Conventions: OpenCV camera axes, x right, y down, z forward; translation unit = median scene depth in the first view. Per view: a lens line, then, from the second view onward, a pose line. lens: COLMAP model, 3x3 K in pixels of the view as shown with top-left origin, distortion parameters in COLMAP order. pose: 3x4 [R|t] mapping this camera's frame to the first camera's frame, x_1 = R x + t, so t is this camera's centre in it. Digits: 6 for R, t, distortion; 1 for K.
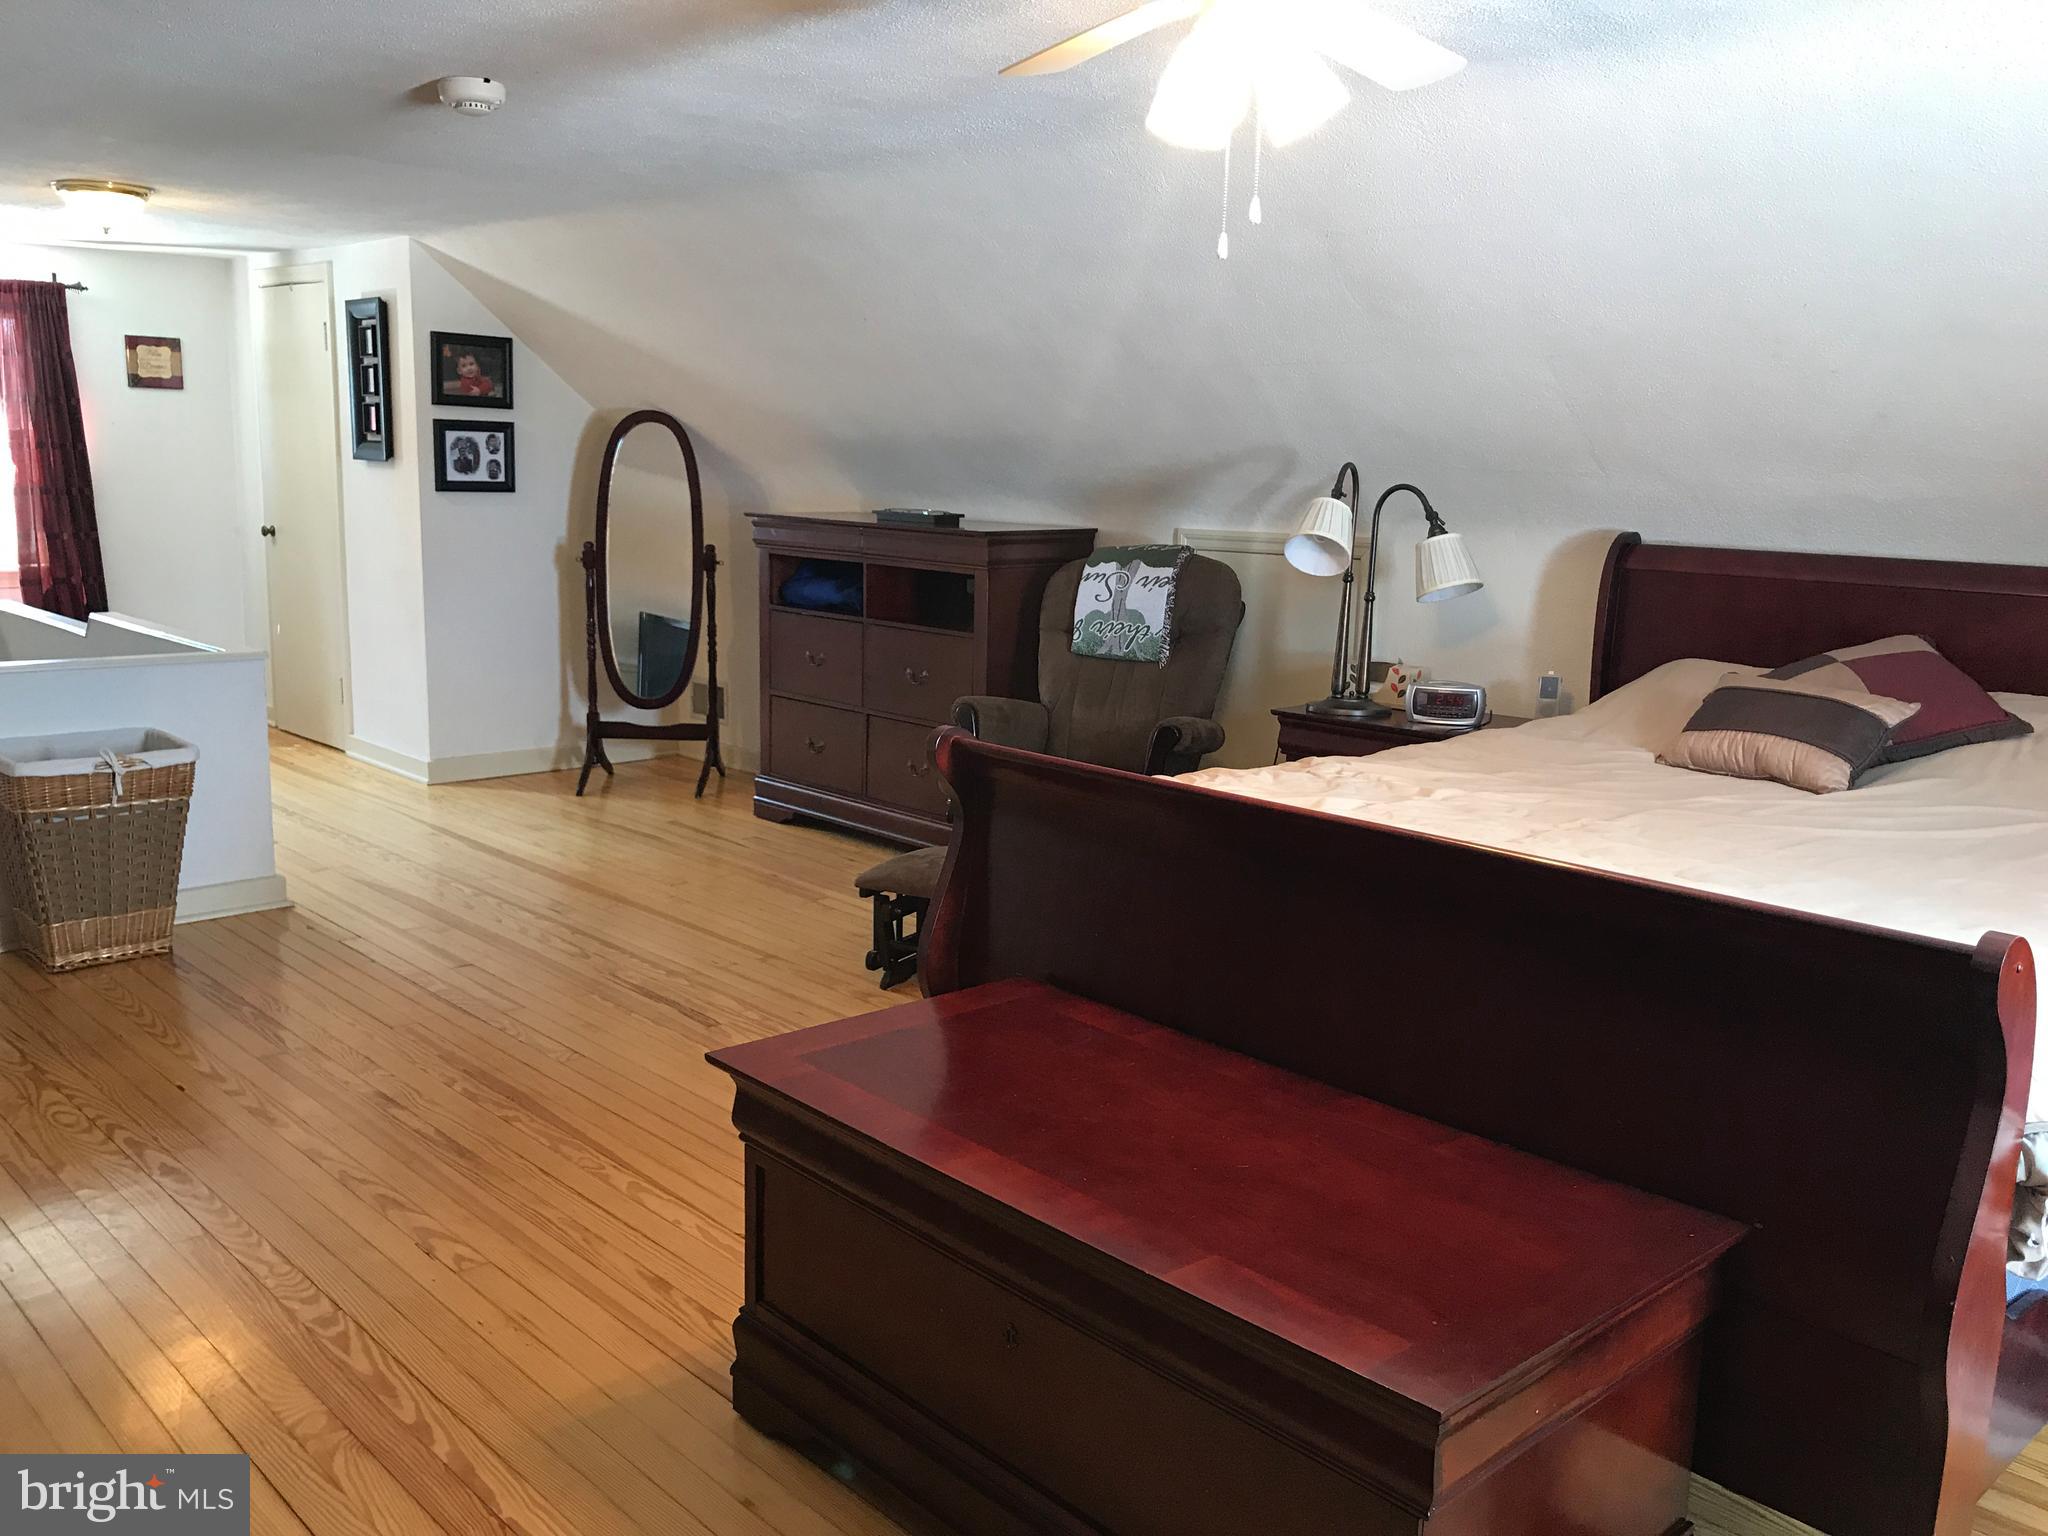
lens RADIAL K [[1675.7, 0, 1023.3], [0, 1675.7, 765.2], [0, 0, 1]] dist [0.048460, -0.053600]
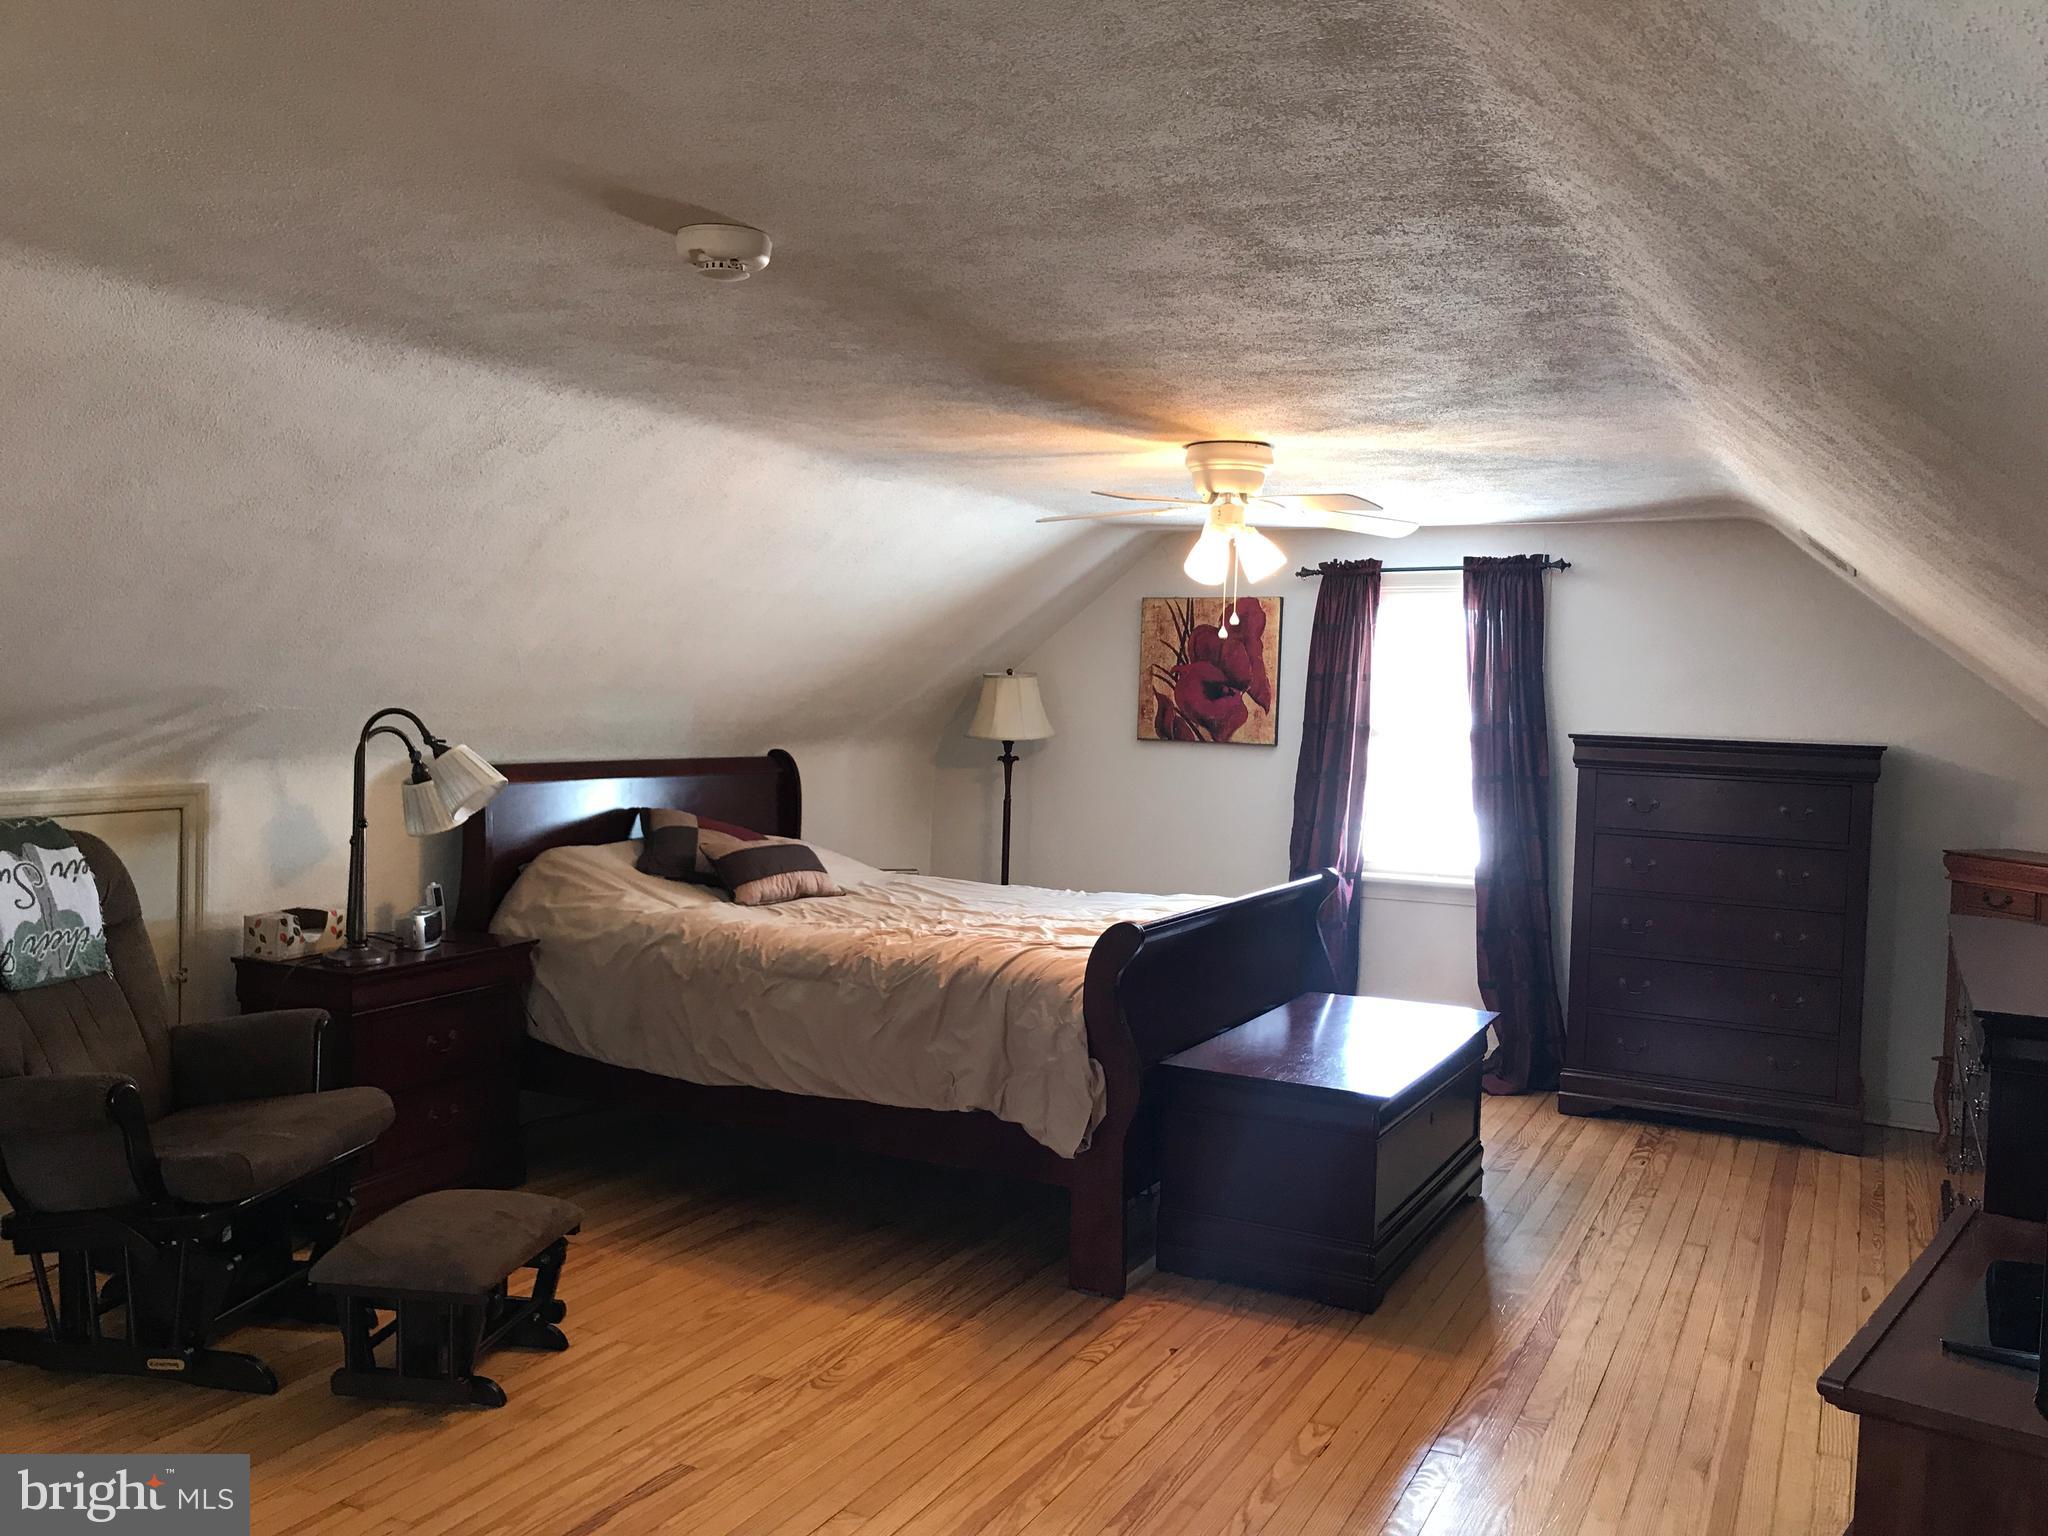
lens RADIAL K [[1675.7, 0, 1023.4], [0, 1675.7, 758.0], [0, 0, 1]] dist [0.048460, -0.053600]
pose [[-0.335775, -0.071738, 0.939206, -0.737103], [0.128605, 0.984267, 0.121157, -0.188668], [-0.933122, 0.161468, -0.321267, 0.822059]]
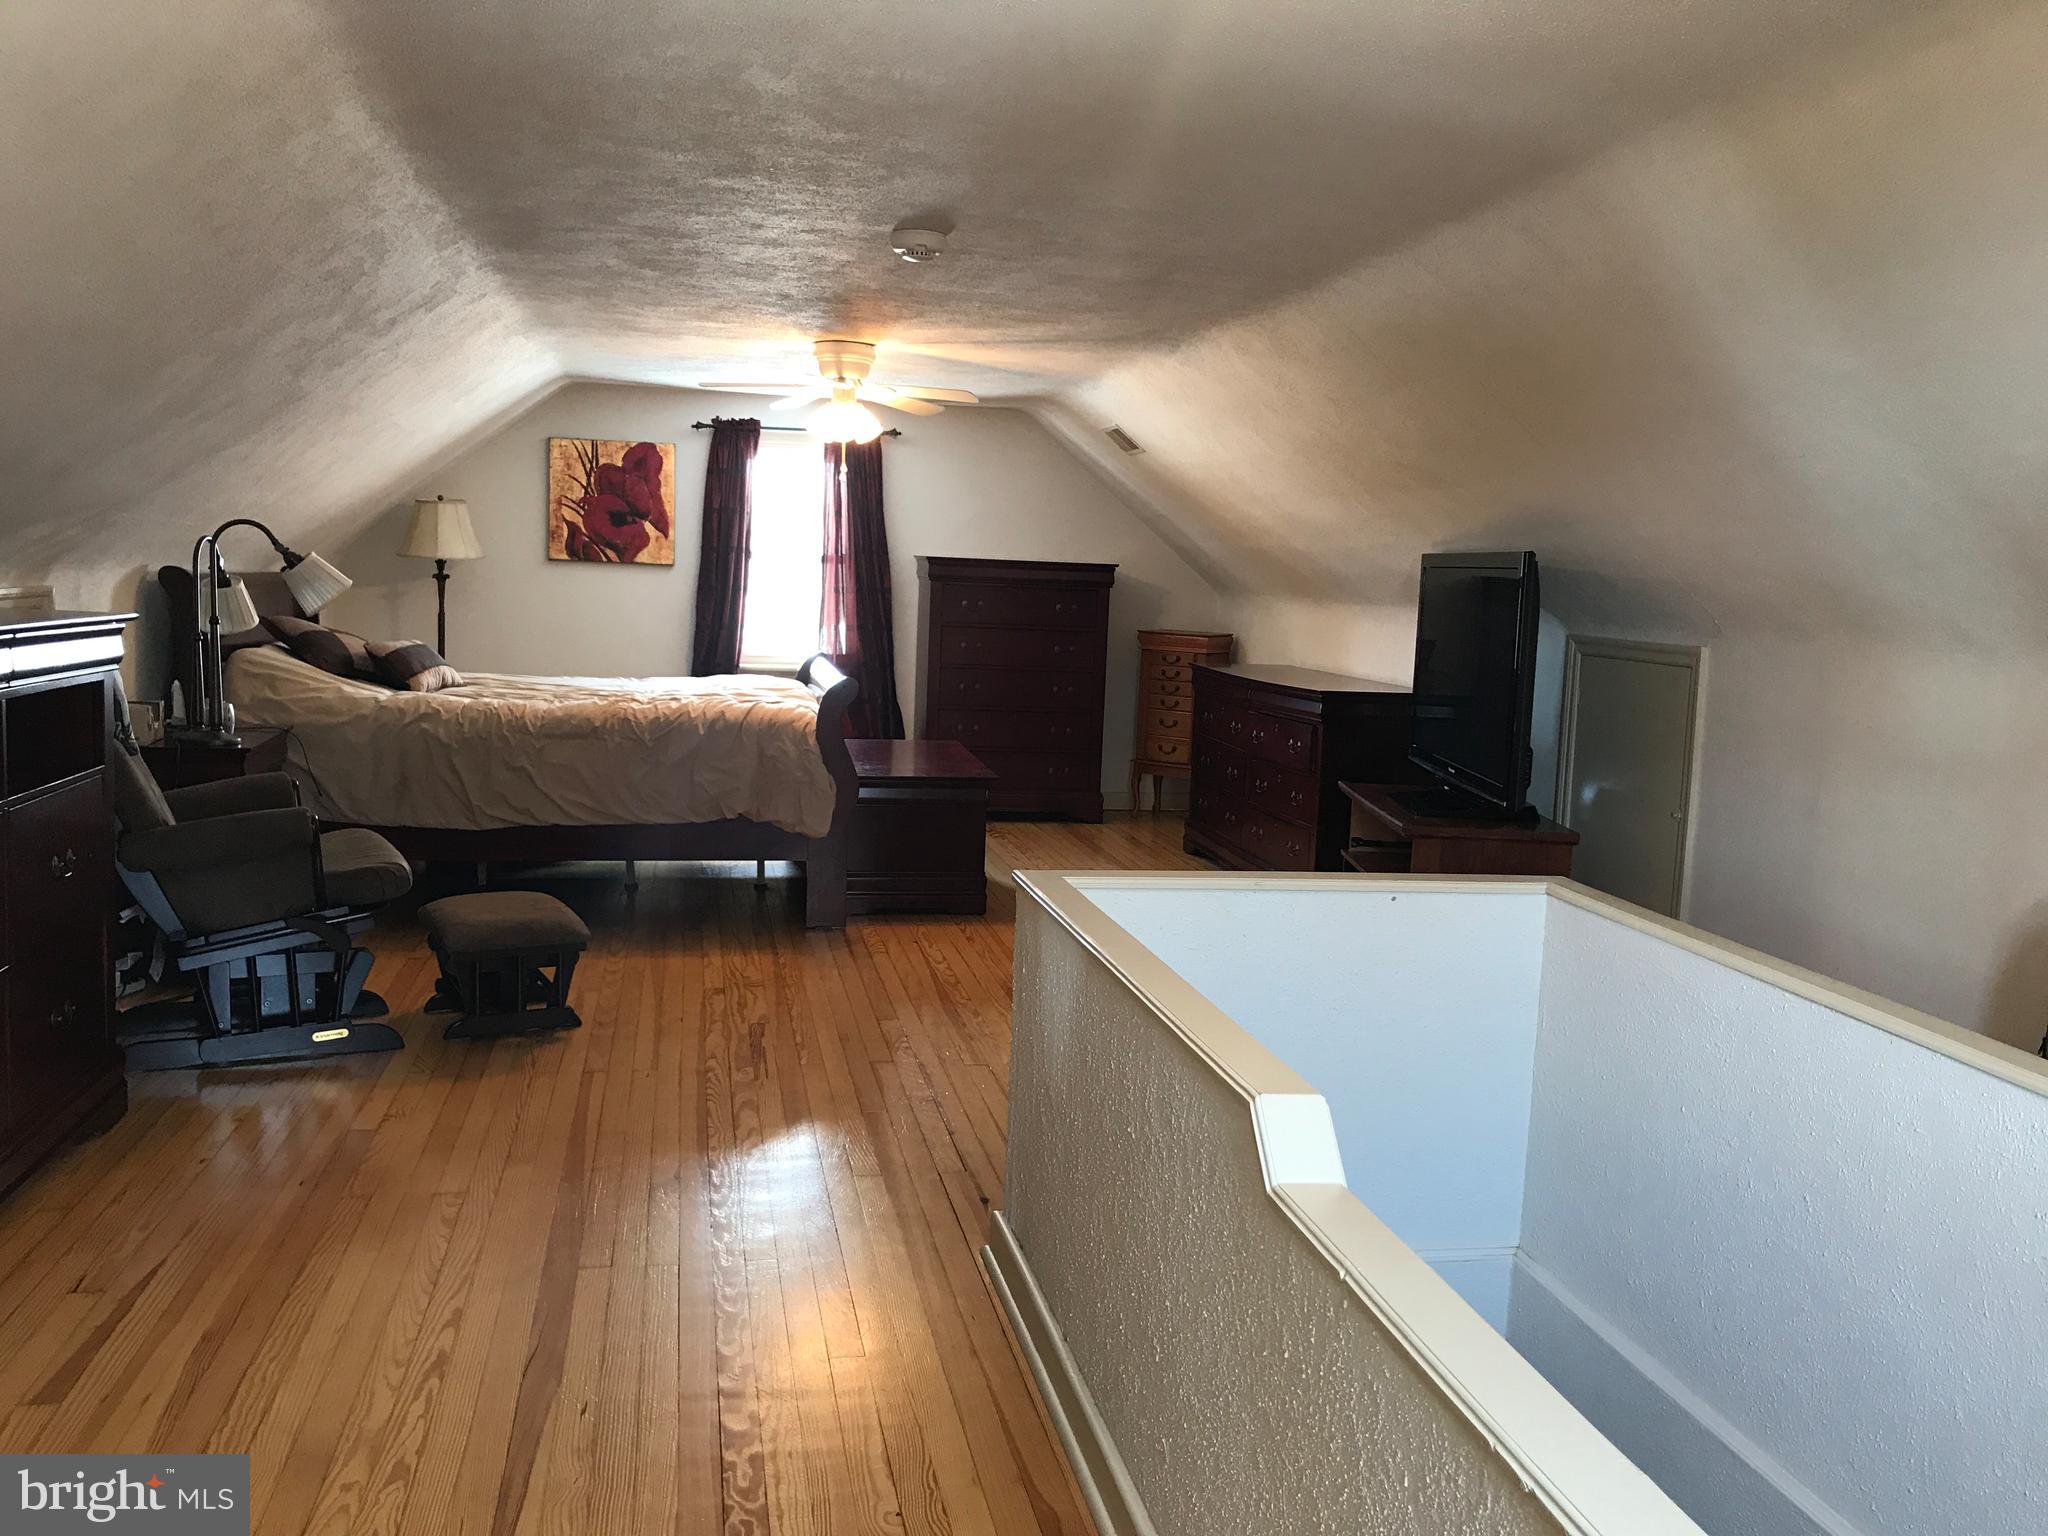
lens RADIAL K [[1675.7, 0, 1027.5], [0, 1675.7, 758.0], [0, 0, 1]] dist [0.048460, -0.053600]
pose [[-0.843356, -0.116600, 0.524551, -0.737437], [0.035185, 0.962096, 0.270430, -0.265182], [-0.536201, 0.246526, -0.807288, 1.412428]]
